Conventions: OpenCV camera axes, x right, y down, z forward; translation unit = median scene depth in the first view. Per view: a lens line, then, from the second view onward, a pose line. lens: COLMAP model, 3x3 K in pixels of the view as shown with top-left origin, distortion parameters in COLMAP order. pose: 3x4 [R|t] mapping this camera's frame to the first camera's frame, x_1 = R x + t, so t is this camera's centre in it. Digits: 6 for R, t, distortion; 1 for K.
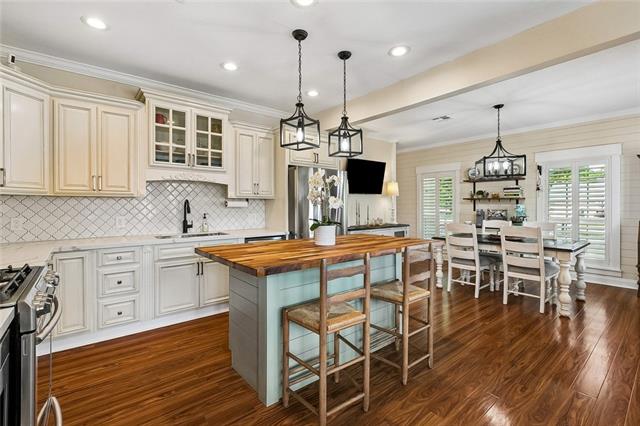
lens RADIAL K [[291.6, 0, 320.0], [0, 291.6, 211.2], [0, 0, 1]] dist [0.003837, 0.000510]
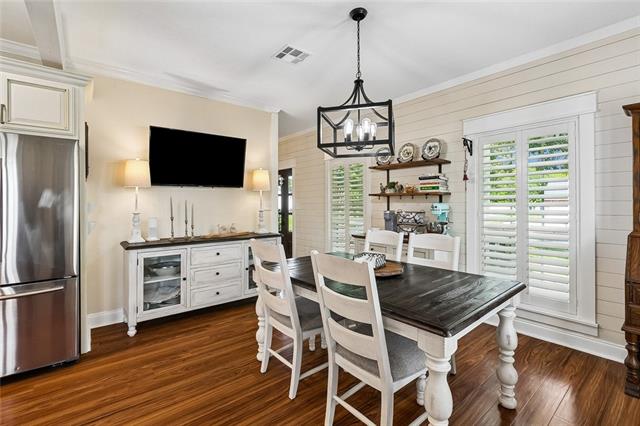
lens RADIAL K [[291.6, 0, 319.9], [0, 291.6, 208.0], [0, 0, 1]] dist [0.003837, 0.000510]
pose [[0.999997, -0.001303, 0.001952, 0.421463], [0.001314, 0.999984, -0.005515, -0.009295], [-0.001945, 0.005517, 0.999983, 0.375443]]
